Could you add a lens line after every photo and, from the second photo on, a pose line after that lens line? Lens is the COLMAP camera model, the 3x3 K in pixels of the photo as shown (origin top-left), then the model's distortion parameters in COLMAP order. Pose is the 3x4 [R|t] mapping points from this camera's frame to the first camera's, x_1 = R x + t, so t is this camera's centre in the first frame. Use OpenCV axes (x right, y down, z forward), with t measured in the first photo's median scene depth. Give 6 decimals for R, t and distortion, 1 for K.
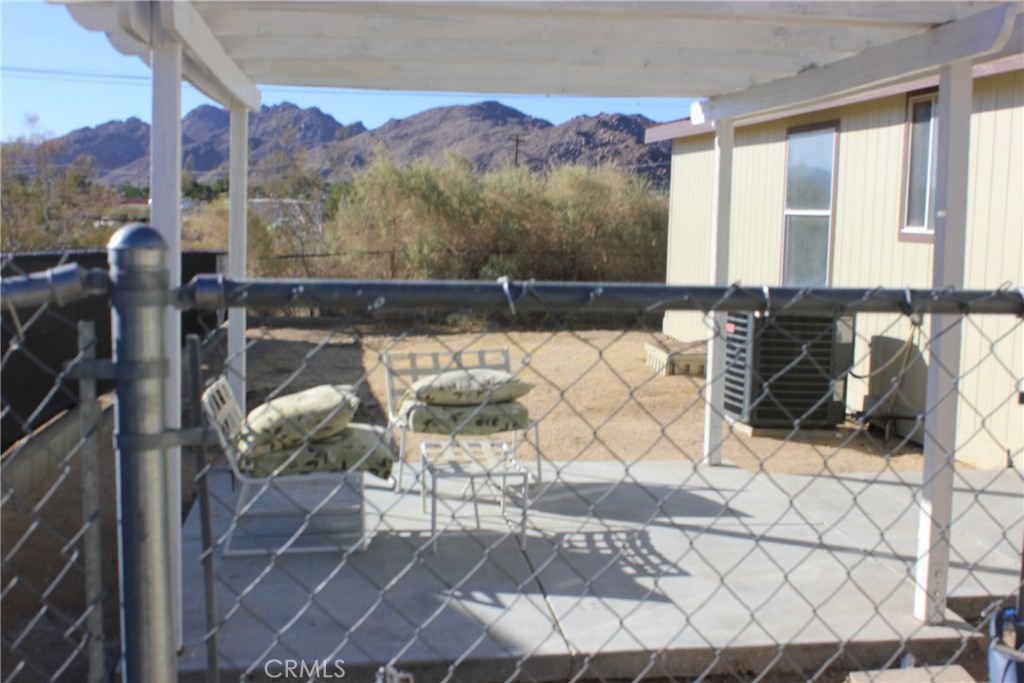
lens RADIAL K [[1199.1, 0, 524.1], [0, 1199.1, 338.2], [0, 0, 1]] dist [-0.106664, 0.125191]
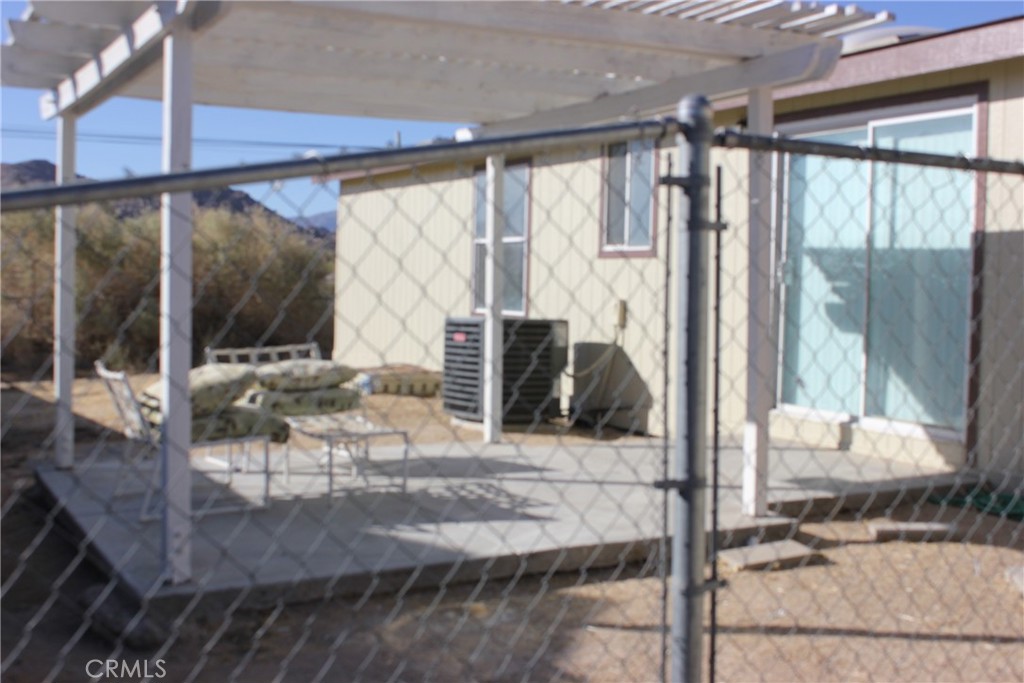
lens RADIAL K [[1199.1, 0, 524.1], [0, 1199.1, 338.2], [0, 0, 1]] dist [-0.106664, 0.125191]
pose [[0.935937, -0.023857, 0.351358, -0.152867], [0.042071, 0.998132, -0.044296, 0.041177], [-0.349644, 0.056241, 0.935193, -0.061773]]
